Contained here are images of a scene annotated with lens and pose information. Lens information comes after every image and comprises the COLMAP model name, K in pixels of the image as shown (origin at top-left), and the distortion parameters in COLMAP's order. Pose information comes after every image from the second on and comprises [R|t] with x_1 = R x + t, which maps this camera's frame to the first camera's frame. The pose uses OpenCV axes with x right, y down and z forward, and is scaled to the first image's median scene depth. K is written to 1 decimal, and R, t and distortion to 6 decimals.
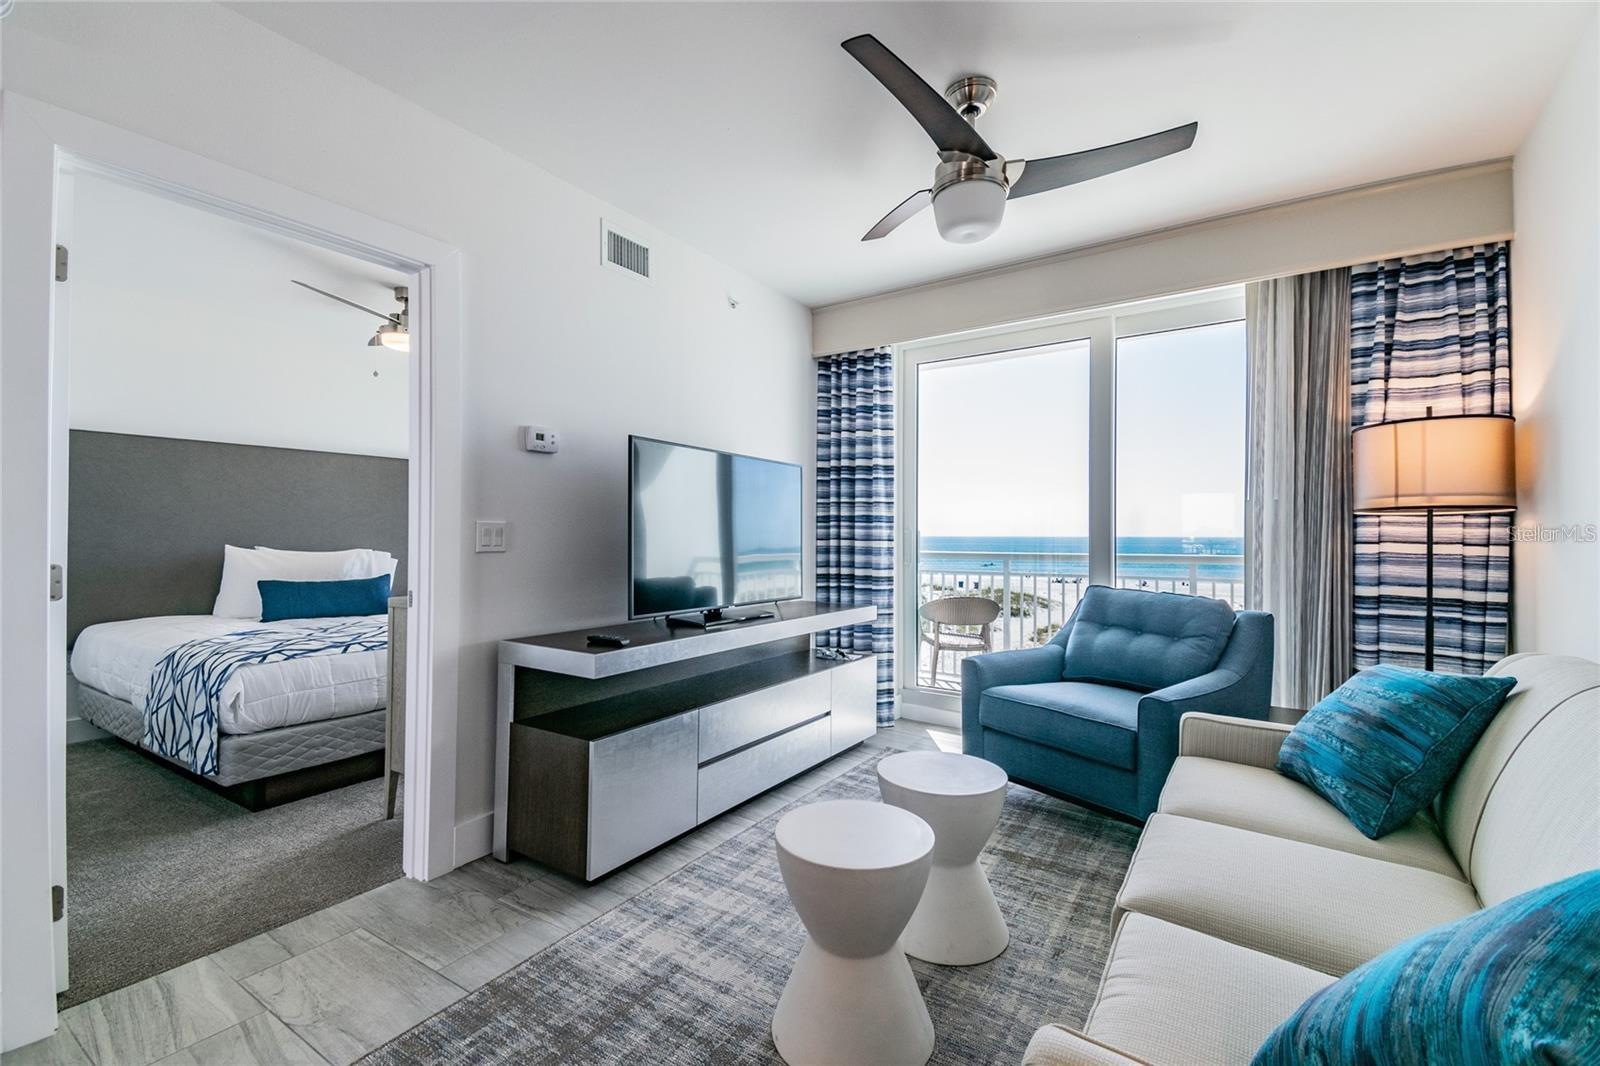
lens RADIAL K [[686.5, 0, 800.9], [0, 686.5, 528.7], [0, 0, 1]] dist [0.064093, -0.034491]
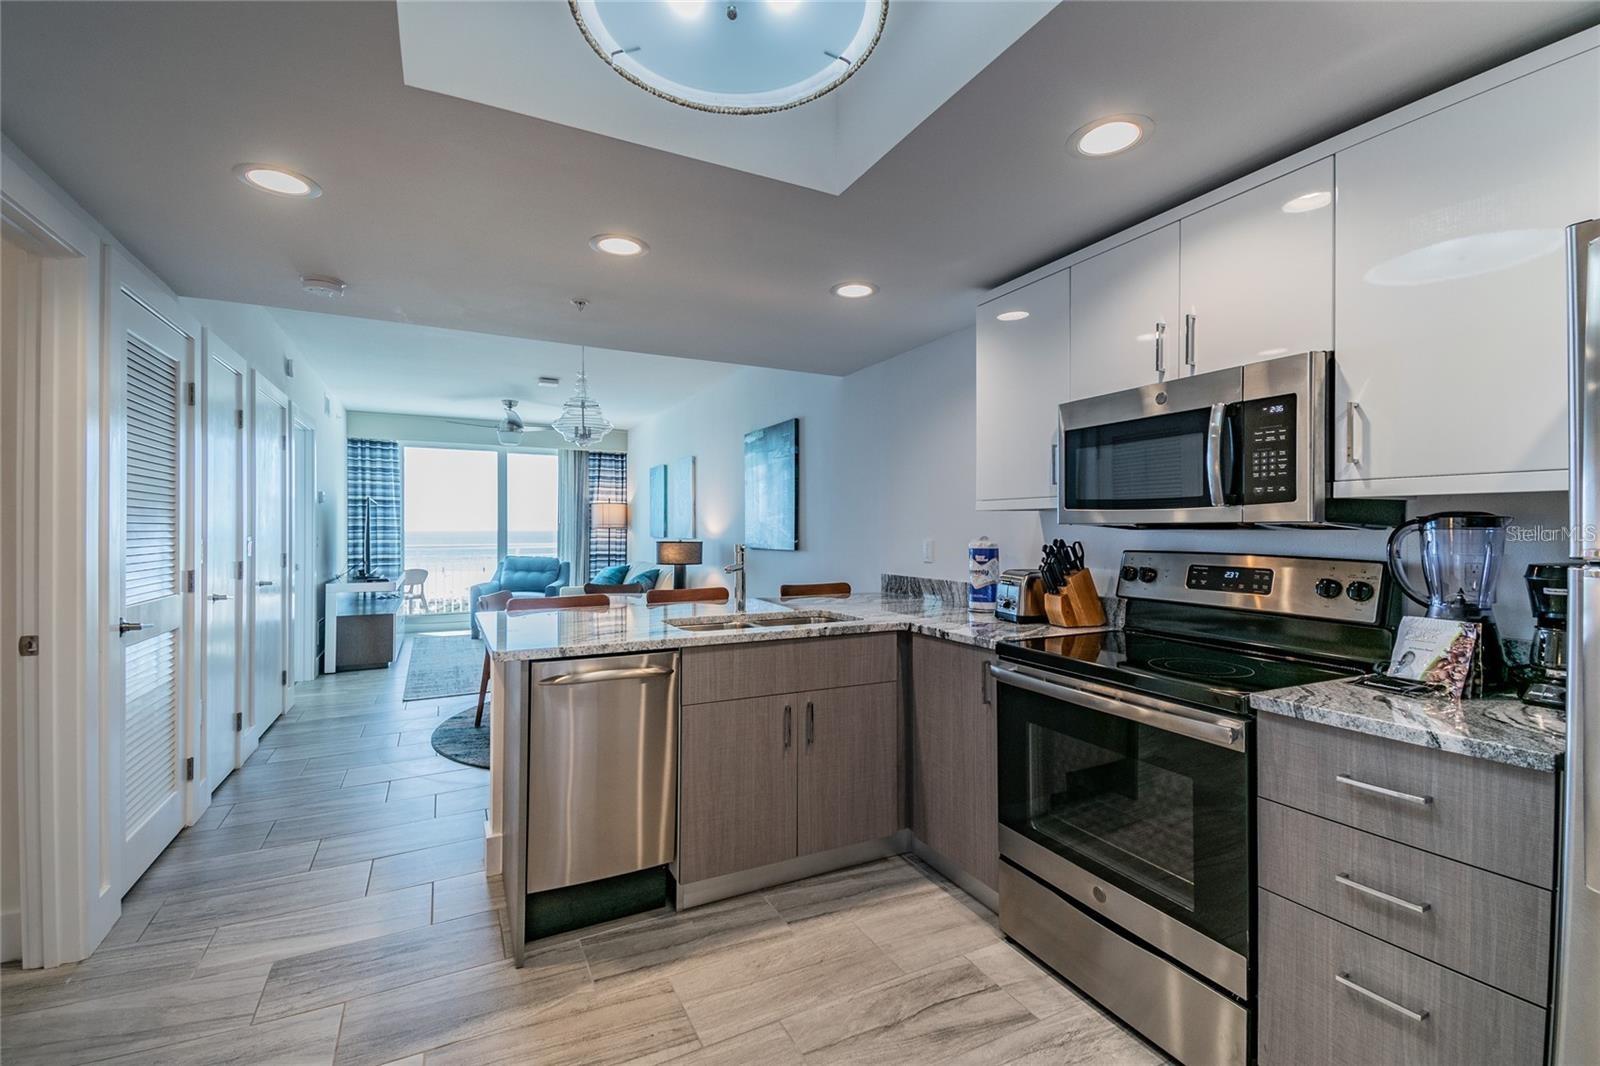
lens RADIAL K [[686.5, 0, 800.9], [0, 686.5, 528.7], [0, 0, 1]] dist [0.064093, -0.034491]
pose [[0.491453, -0.001703, 0.870903, -1.160557], [-0.007776, 0.999950, 0.006343, -0.038602], [-0.870869, -0.009890, 0.491415, -1.077903]]
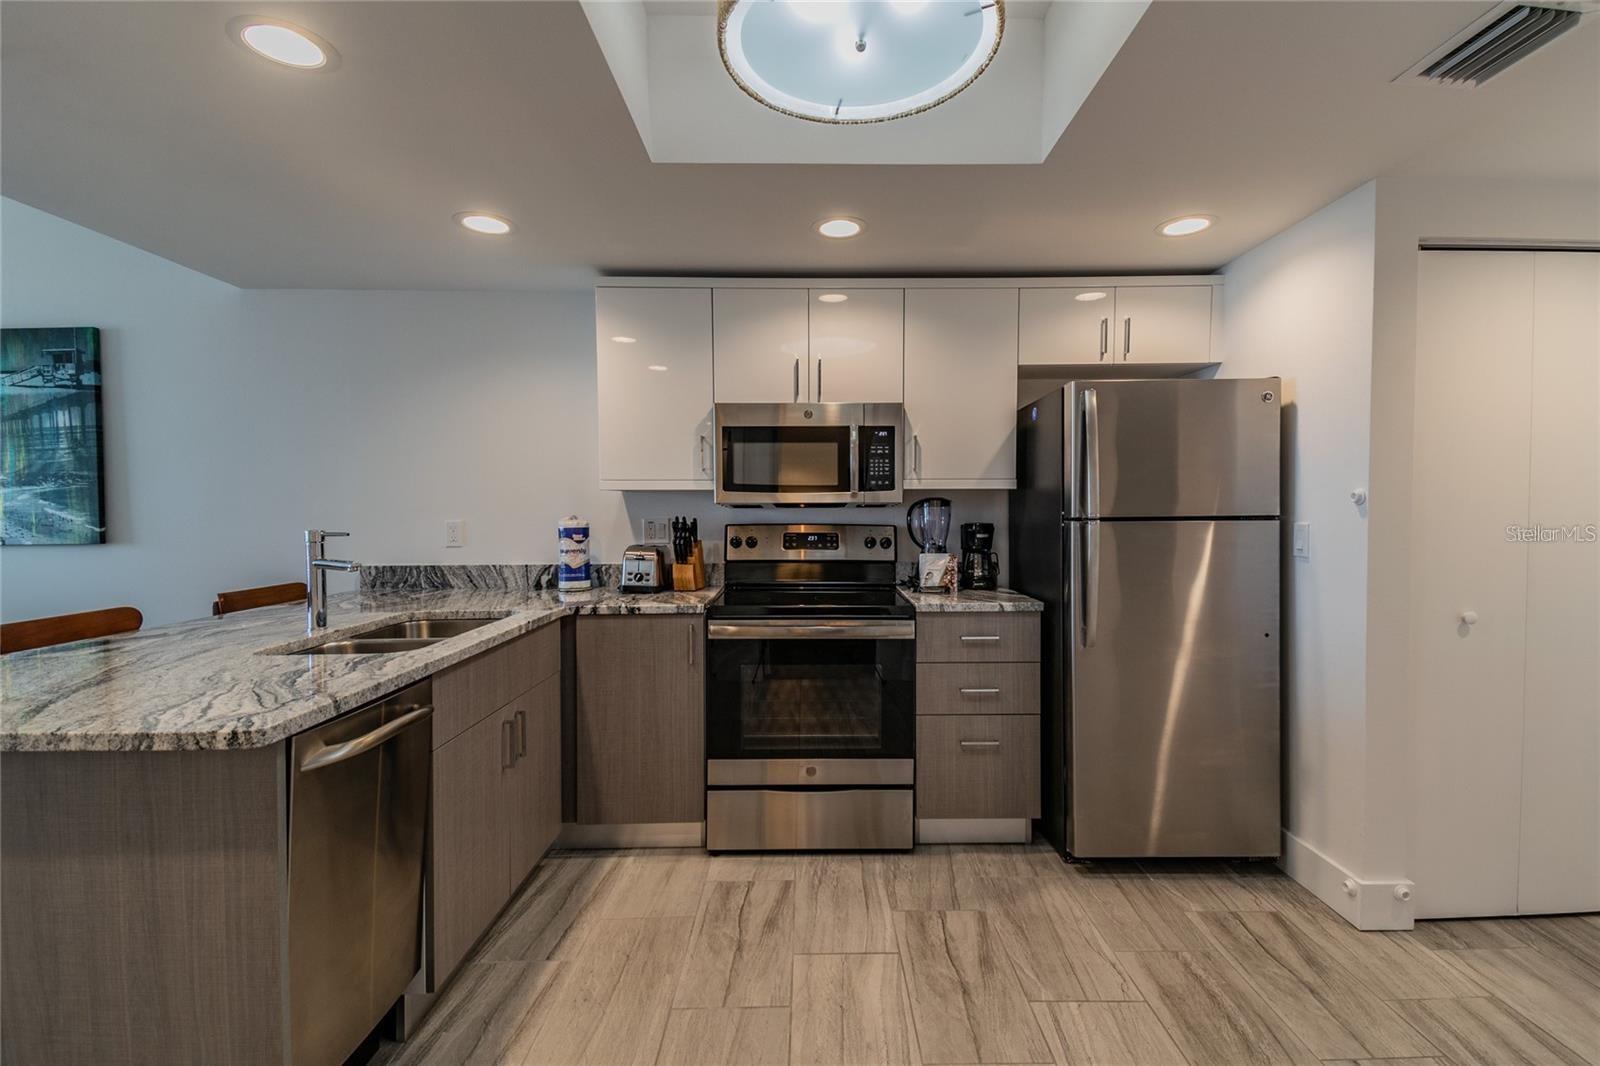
lens RADIAL K [[706.7, 0, 816.0], [0, 706.7, 526.8], [0, 0, 1]] dist [0.053264, -0.027767]
pose [[-0.563381, -0.022168, 0.825900, -1.194880], [-0.005293, 0.999716, 0.023224, -0.034031], [-0.826181, 0.008713, -0.563338, -0.663027]]
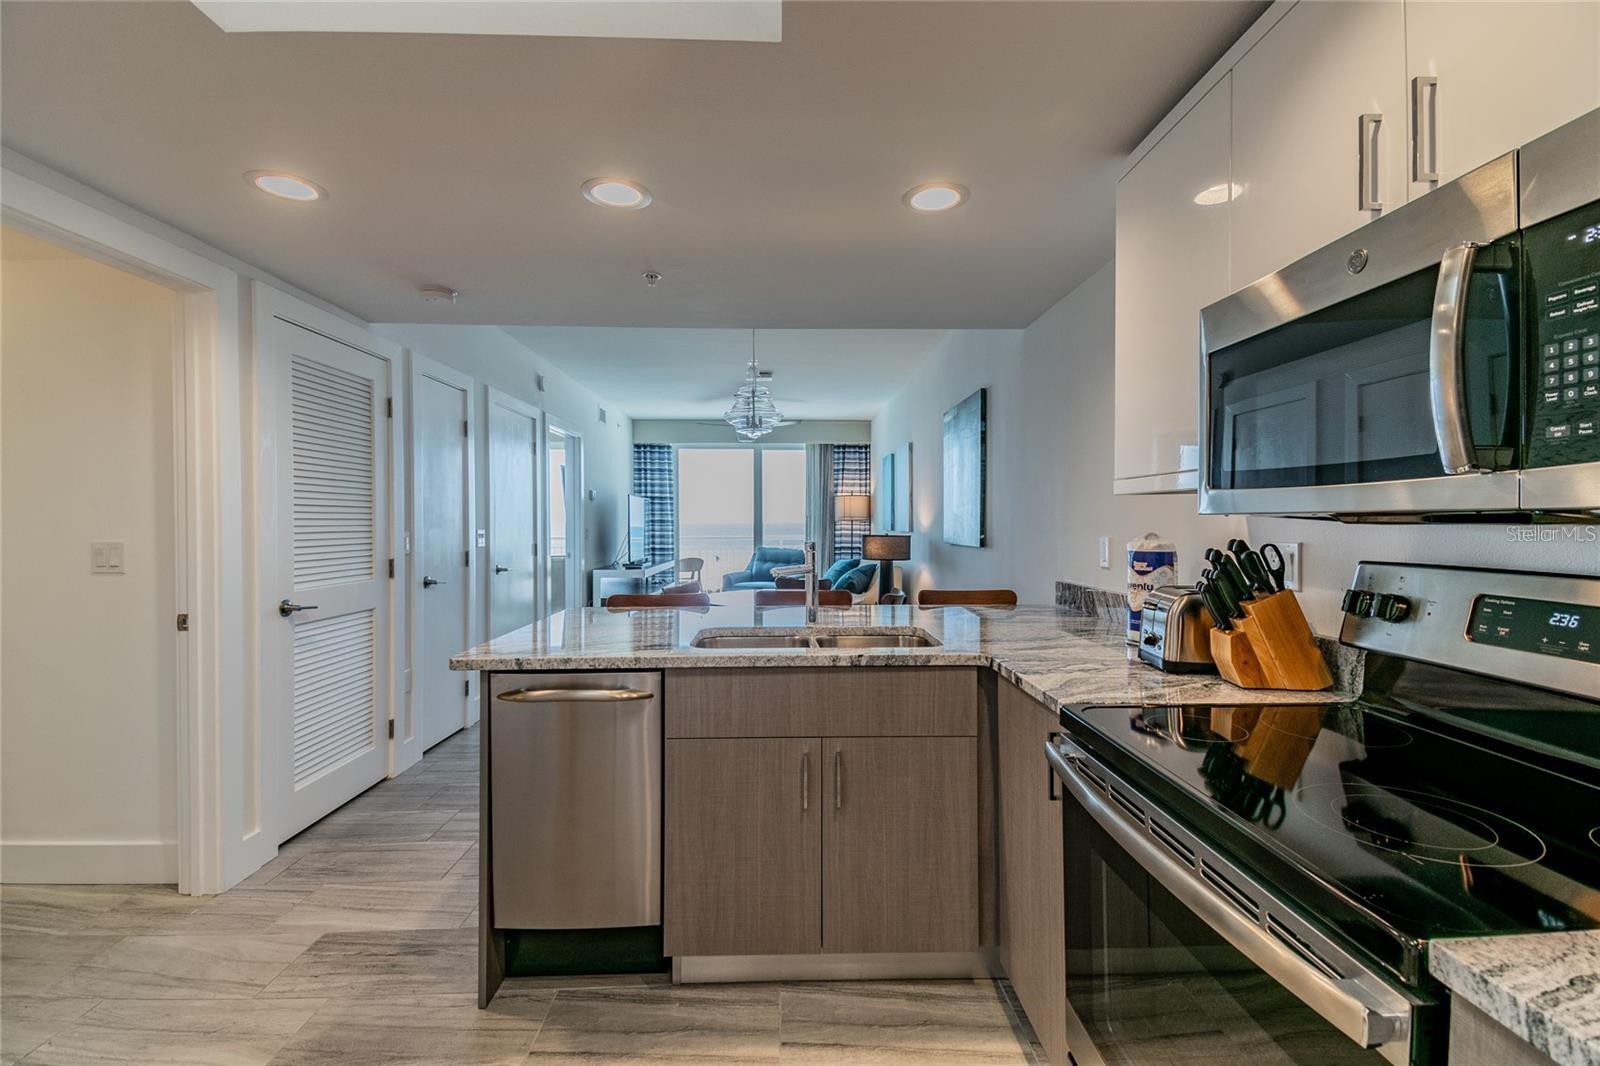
lens RADIAL K [[686.5, 0, 800.9], [0, 686.5, 528.7], [0, 0, 1]] dist [0.064093, -0.034491]
pose [[0.814610, -0.011044, 0.579903, -0.909025], [-0.000854, 0.999795, 0.020240, -0.040358], [-0.580008, -0.016983, 0.814434, -1.147516]]
